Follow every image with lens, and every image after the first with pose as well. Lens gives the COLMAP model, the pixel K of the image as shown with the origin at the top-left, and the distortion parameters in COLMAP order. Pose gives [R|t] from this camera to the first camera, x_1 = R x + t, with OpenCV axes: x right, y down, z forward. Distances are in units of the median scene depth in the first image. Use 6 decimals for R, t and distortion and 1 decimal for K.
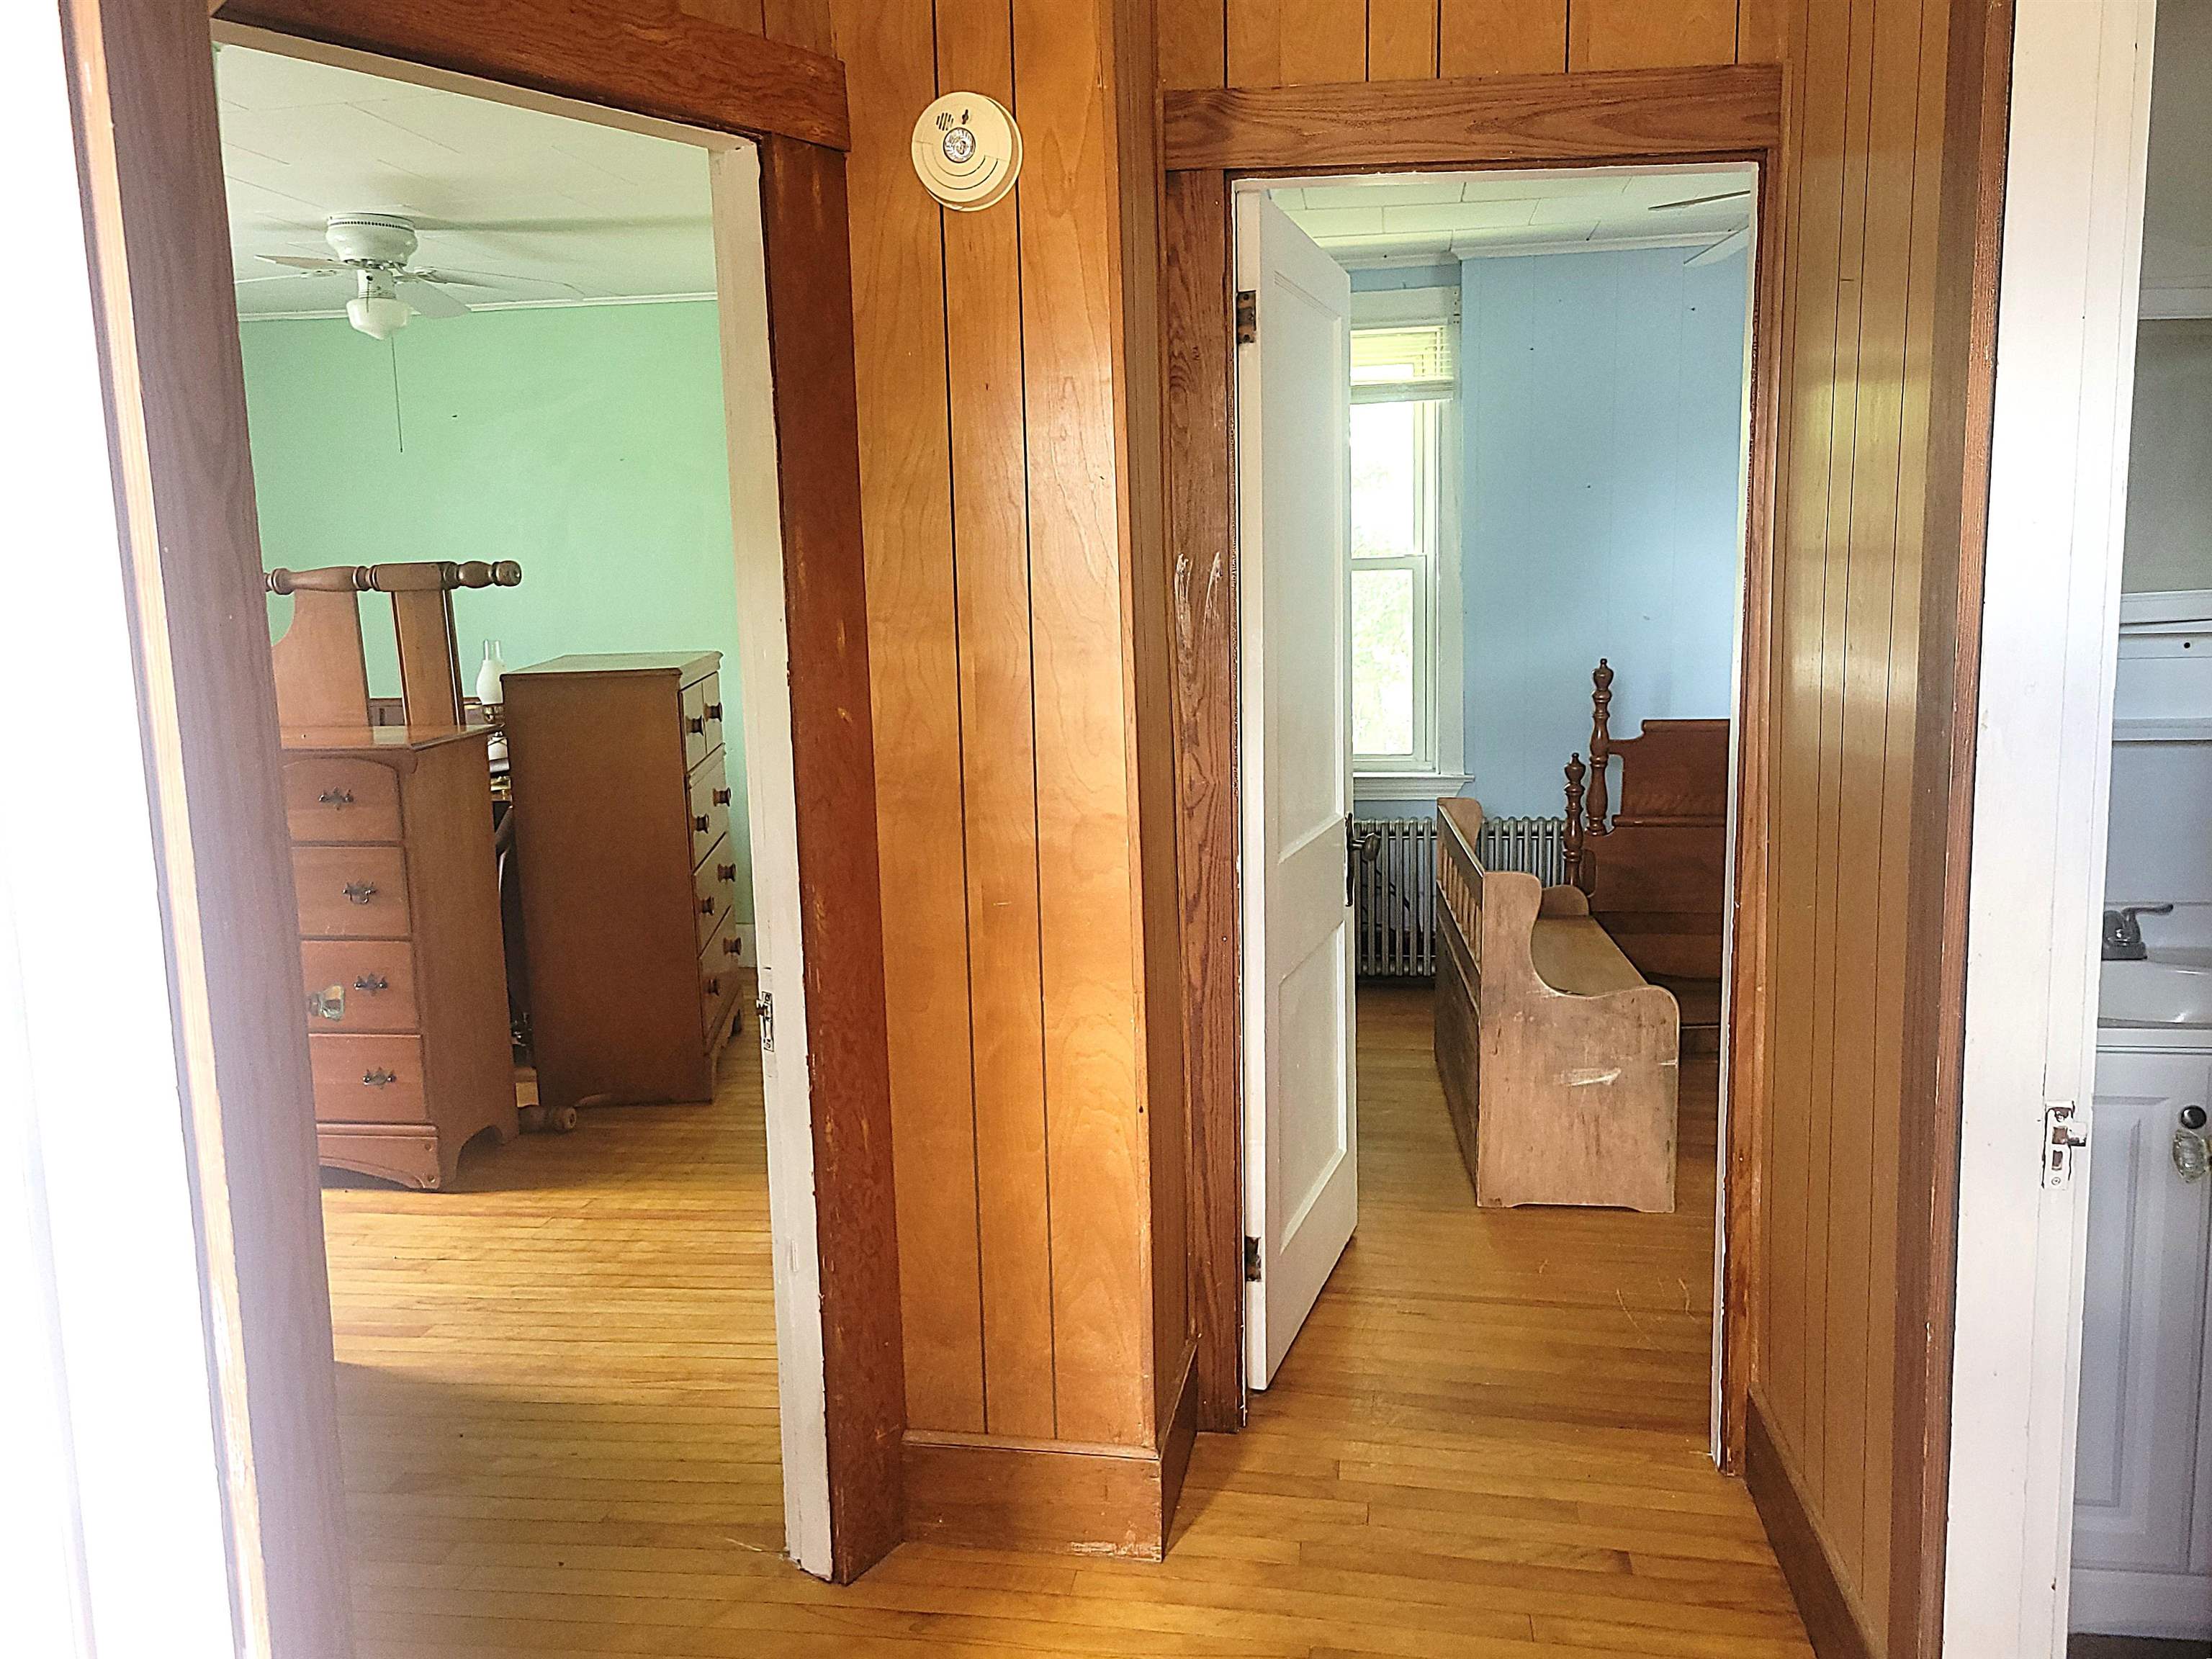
lens RADIAL K [[1673.2, 0, 1102.0], [0, 1673.2, 818.5], [0, 0, 1]] dist [0.035655, -0.006686]
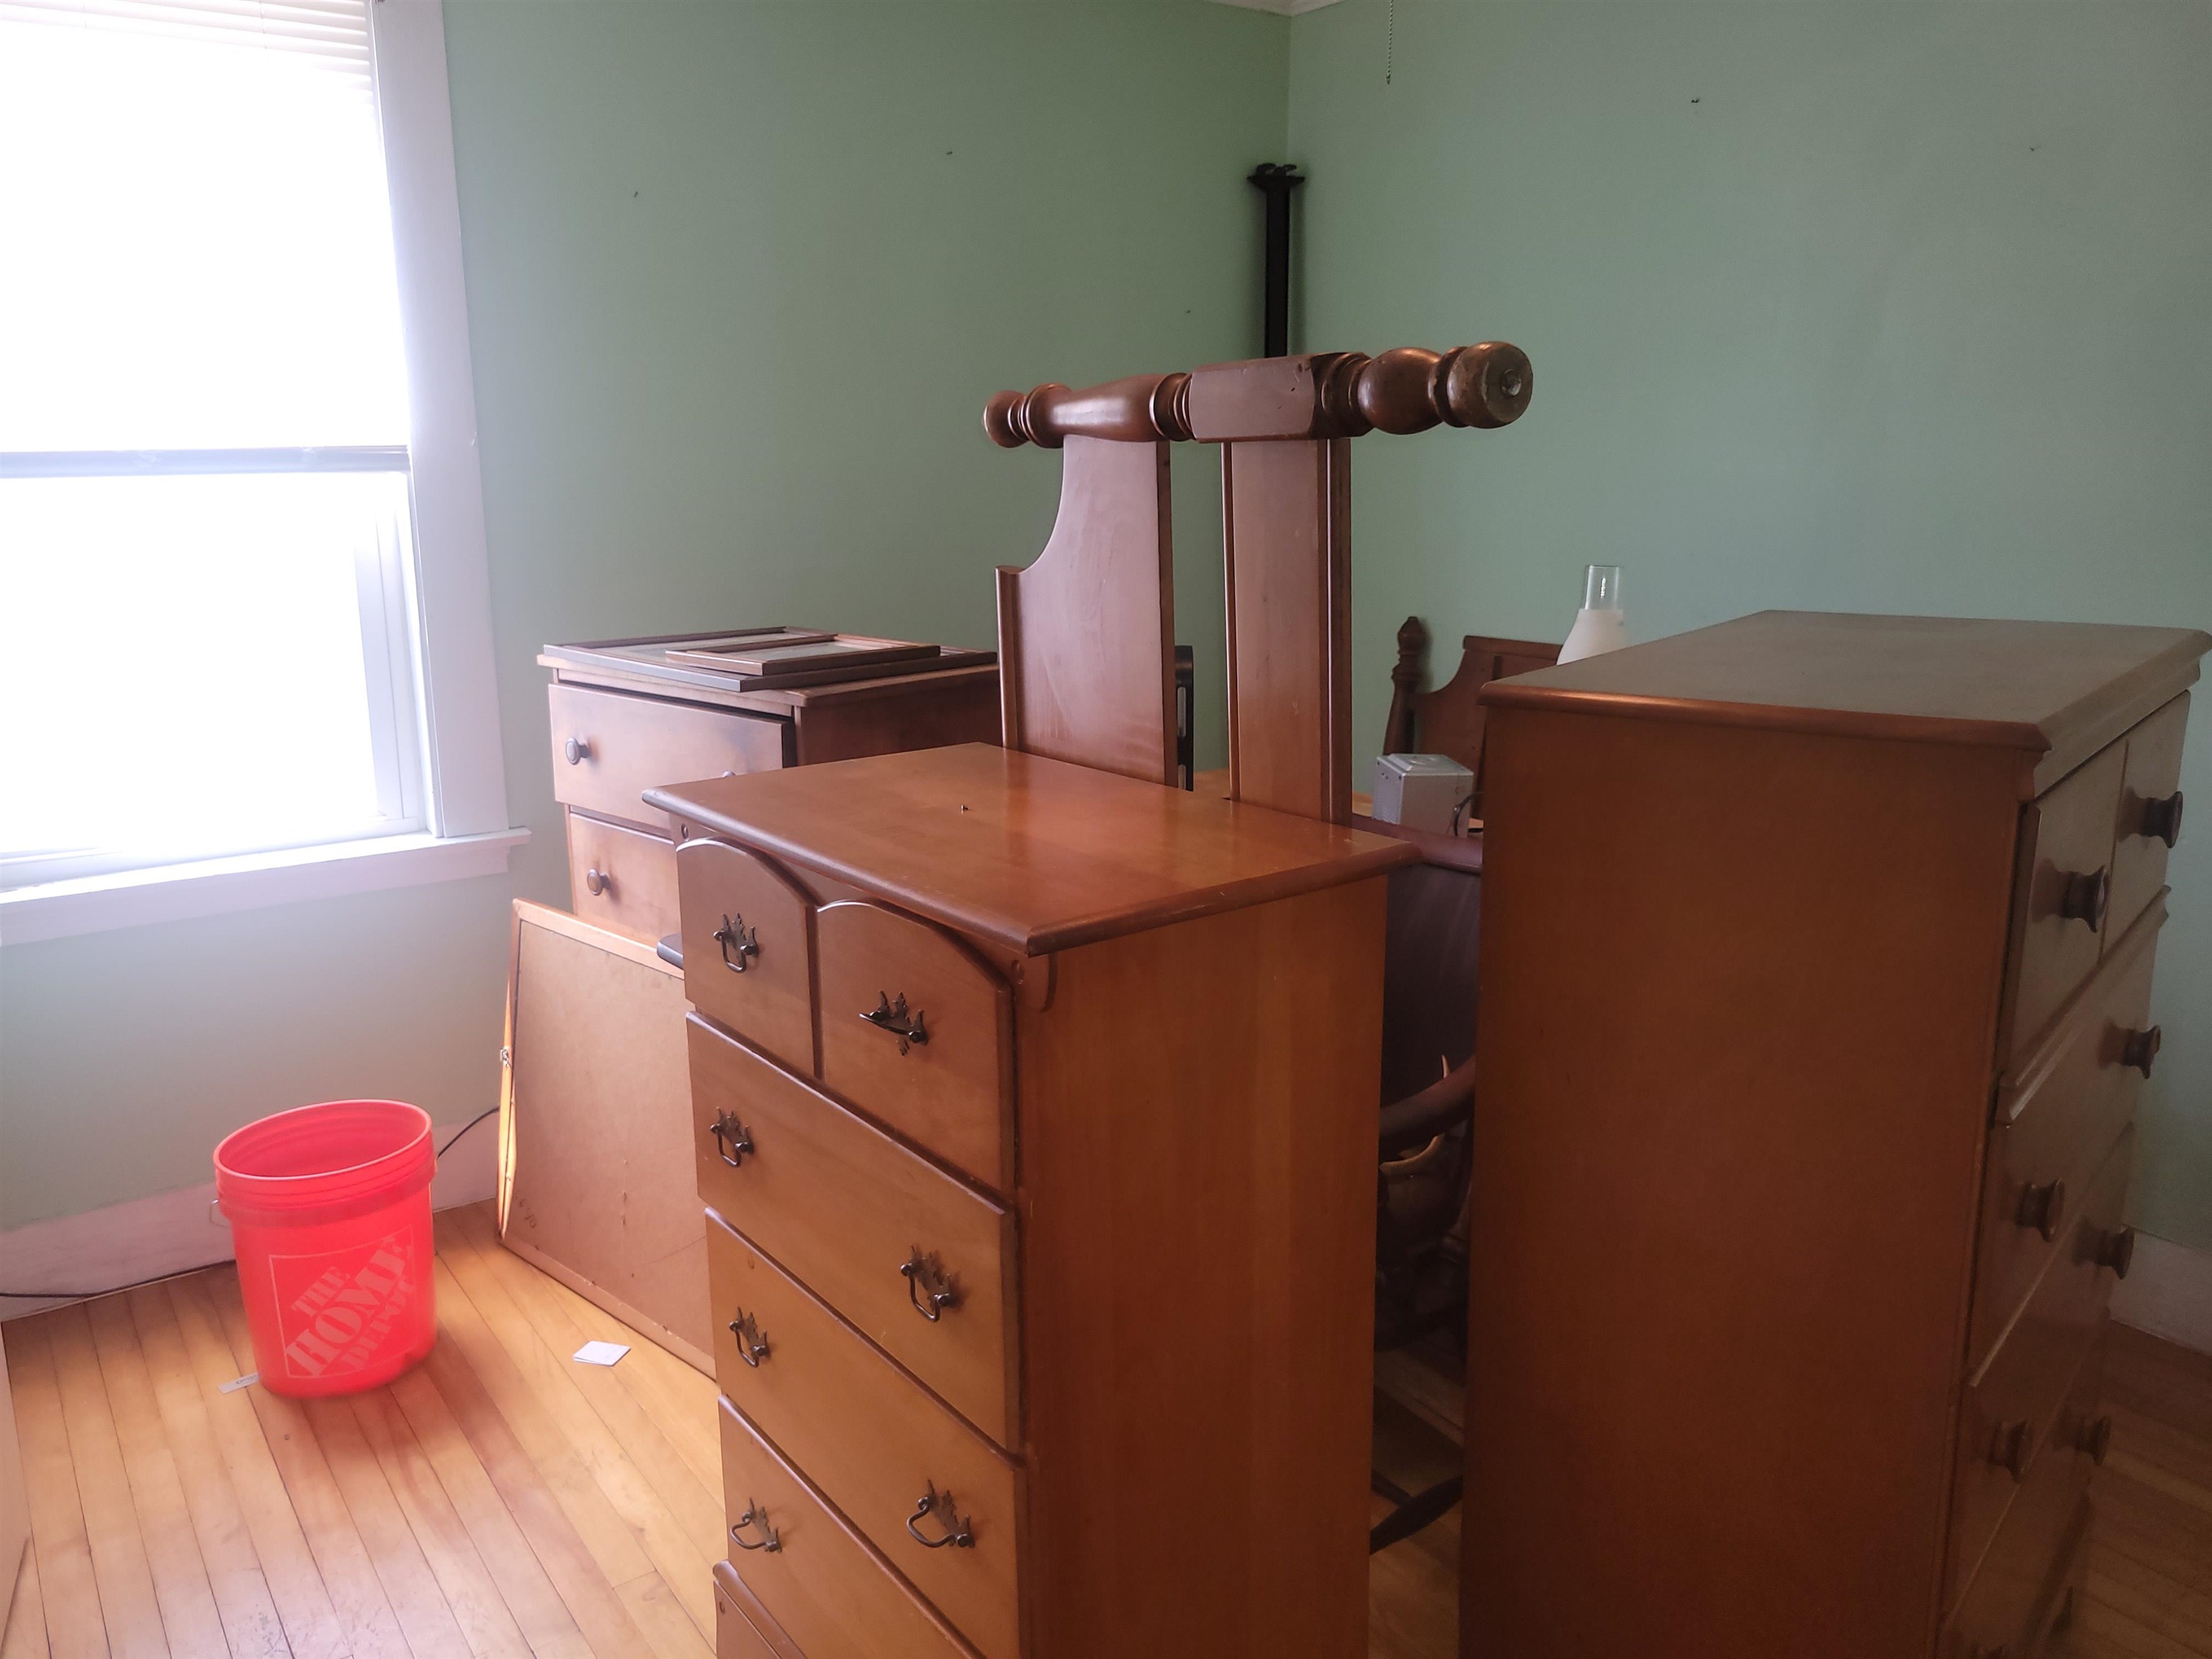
lens RADIAL K [[1673.2, 0, 1102.0], [0, 1673.2, 818.5], [0, 0, 1]] dist [0.035655, -0.006686]
pose [[0.708363, 0.171899, -0.684597, -0.158350], [-0.117268, 0.985074, 0.126008, -0.087896], [0.696039, -0.008978, 0.717948, 0.652607]]
